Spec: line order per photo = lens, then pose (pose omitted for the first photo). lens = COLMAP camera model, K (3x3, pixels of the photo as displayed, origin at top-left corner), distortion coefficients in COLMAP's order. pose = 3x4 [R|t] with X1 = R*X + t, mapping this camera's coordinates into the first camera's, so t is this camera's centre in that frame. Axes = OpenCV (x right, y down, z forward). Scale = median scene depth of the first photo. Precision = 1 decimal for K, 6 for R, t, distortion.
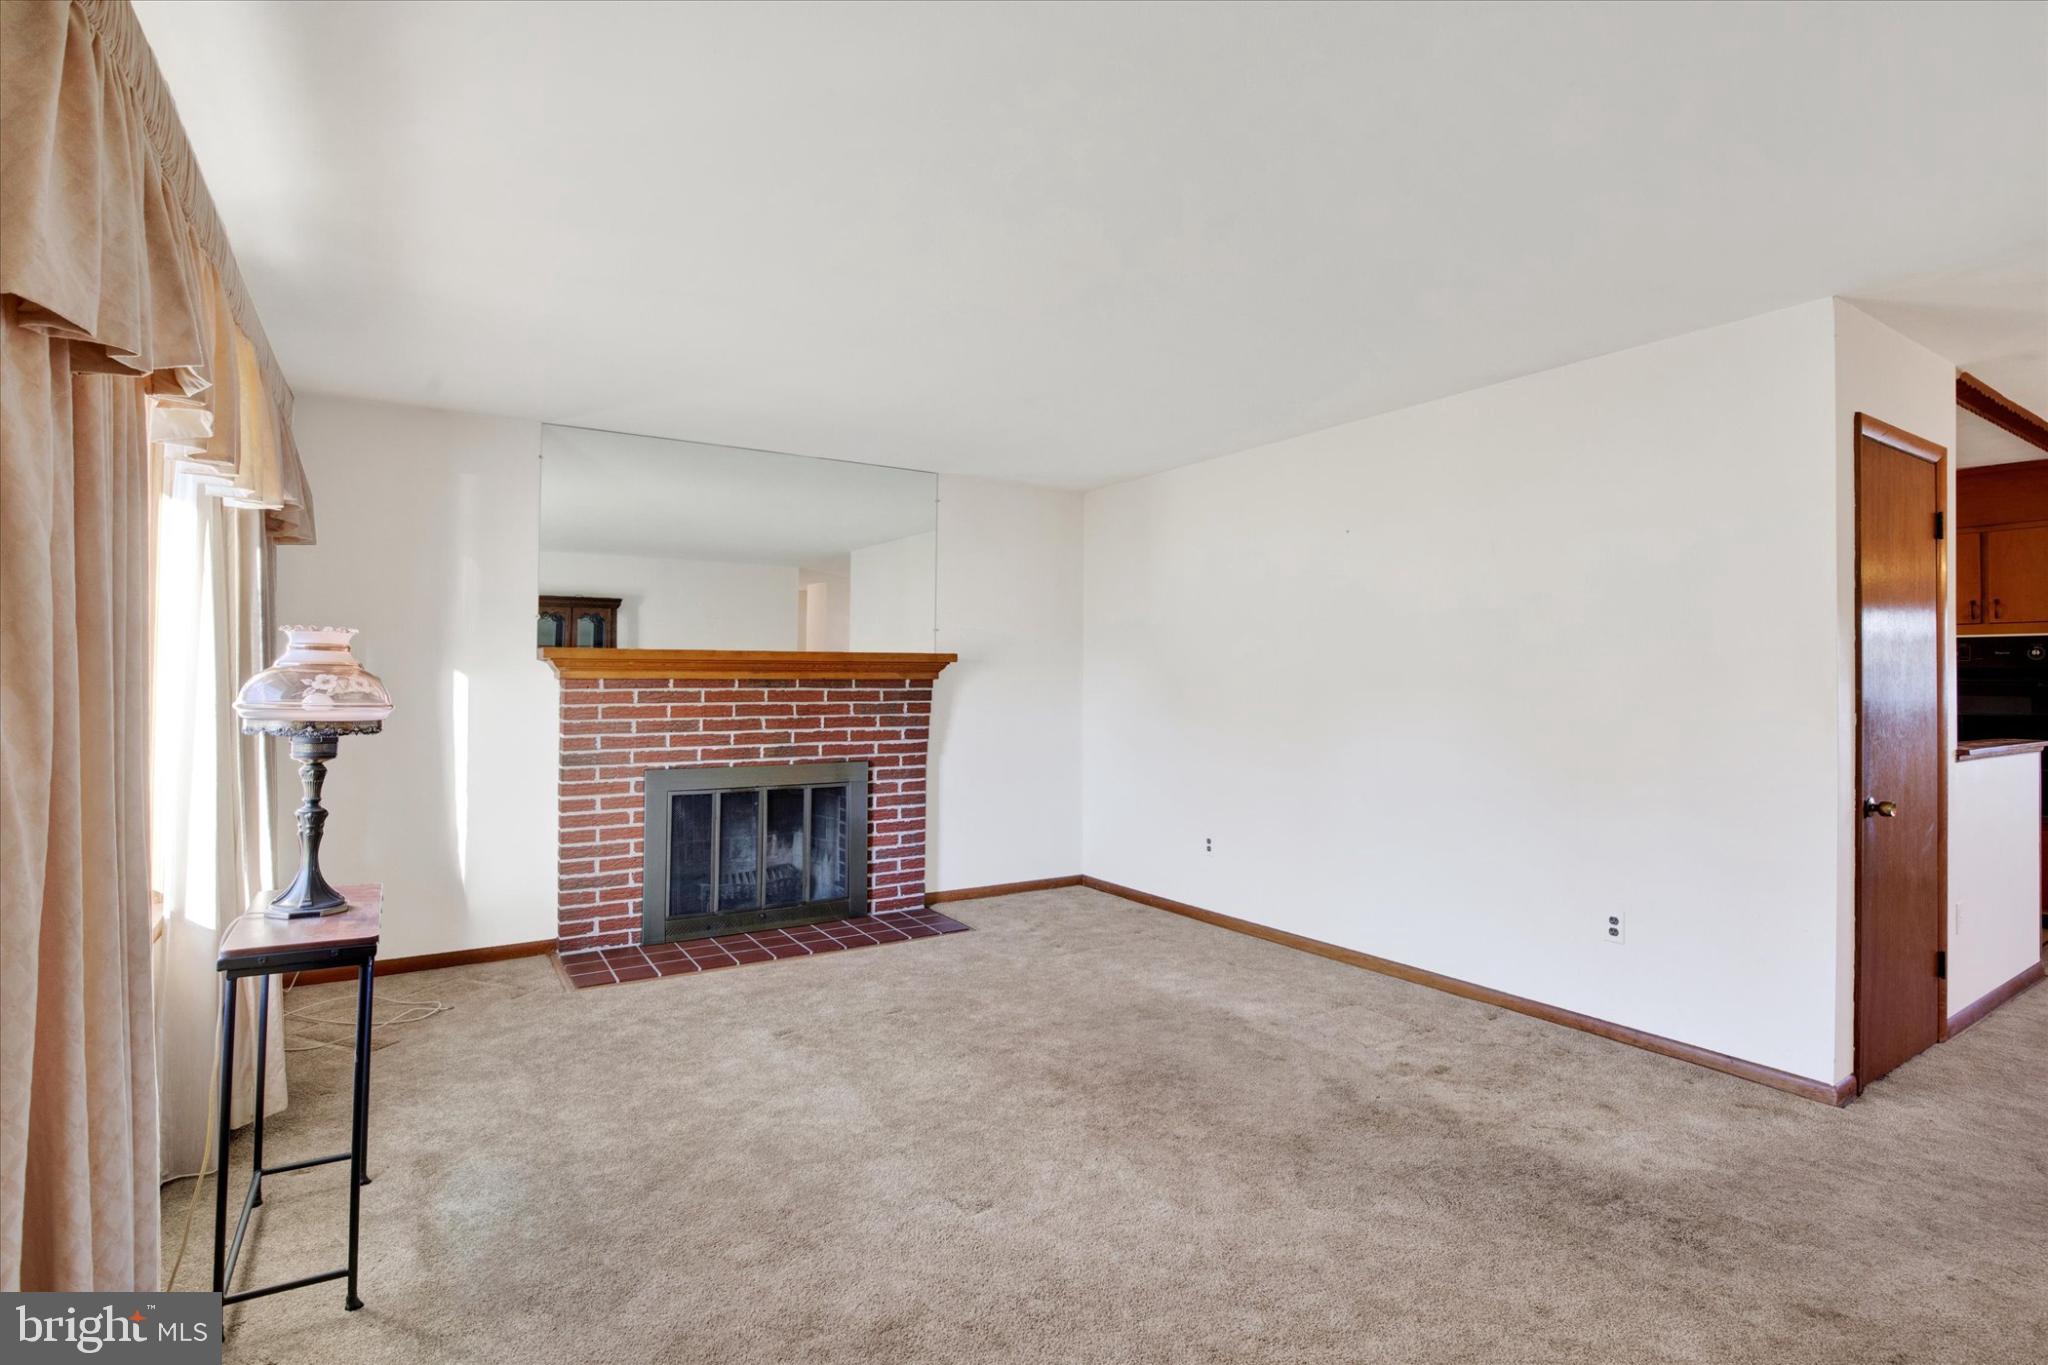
lens RADIAL K [[985.1, 0, 1015.7], [0, 985.1, 676.3], [0, 0, 1]] dist [-0.032766, 0.005513]
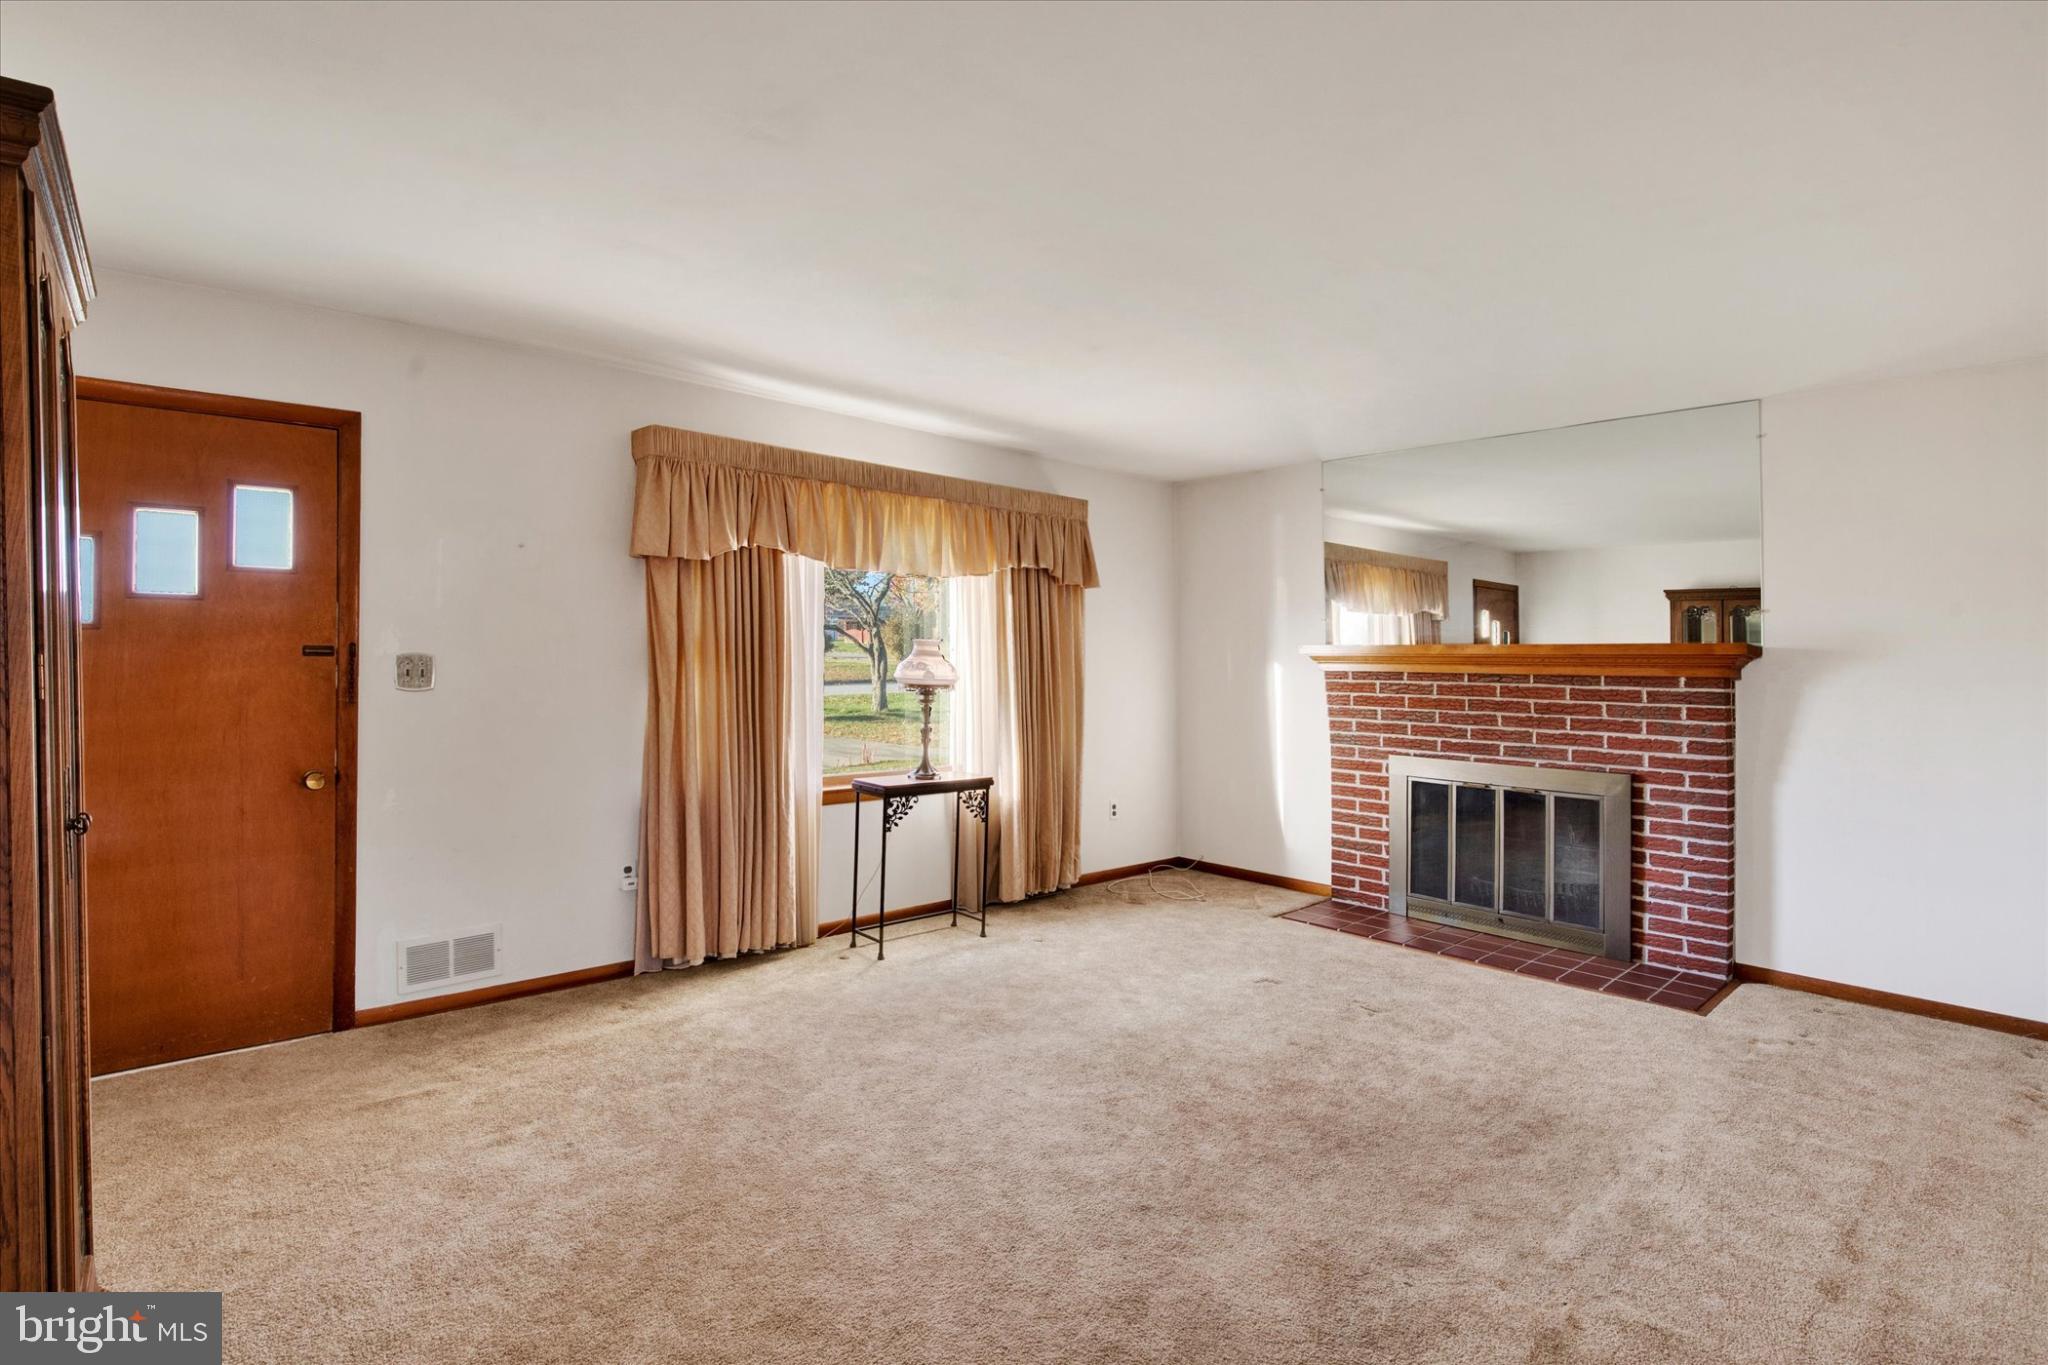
lens RADIAL K [[985.1, 0, 1018.1], [0, 985.1, 672.6], [0, 0, 1]] dist [-0.032766, 0.005513]
pose [[0.169384, 0.008172, -0.985516, 0.611214], [-0.012427, 0.999904, 0.006156, 0.001571], [0.985472, 0.011204, 0.169469, 0.376370]]
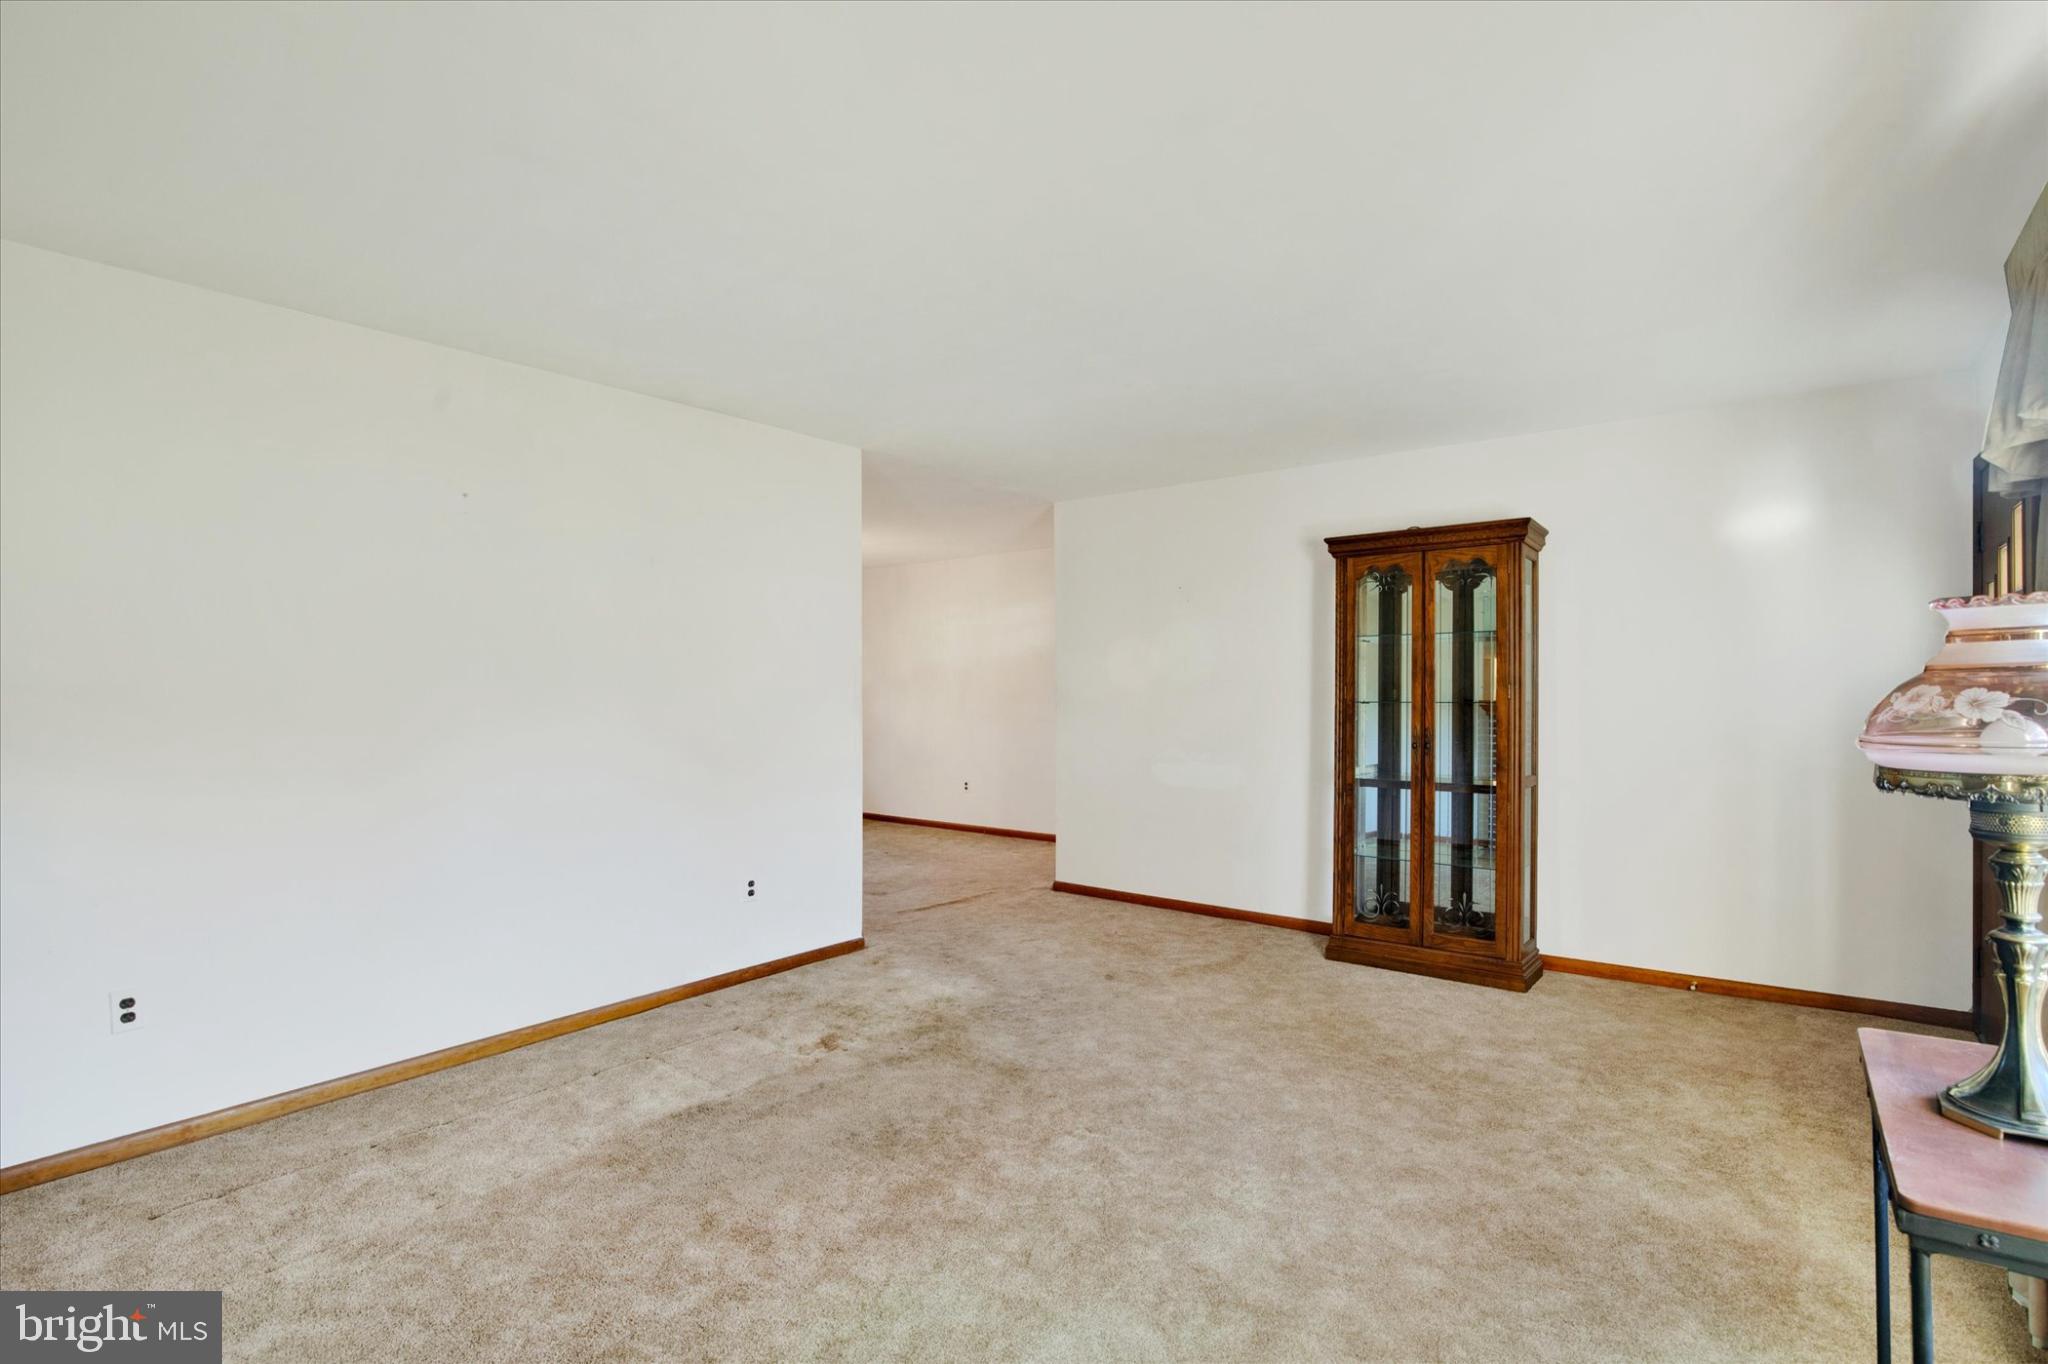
lens RADIAL K [[985.1, 0, 1026.7], [0, 985.1, 685.1], [0, 0, 1]] dist [-0.032766, 0.005513]
pose [[-0.337840, 0.003313, 0.941198, -0.473637], [0.008657, 0.999962, -0.000413, 0.003478], [-0.941164, 0.008008, -0.337856, 0.770845]]
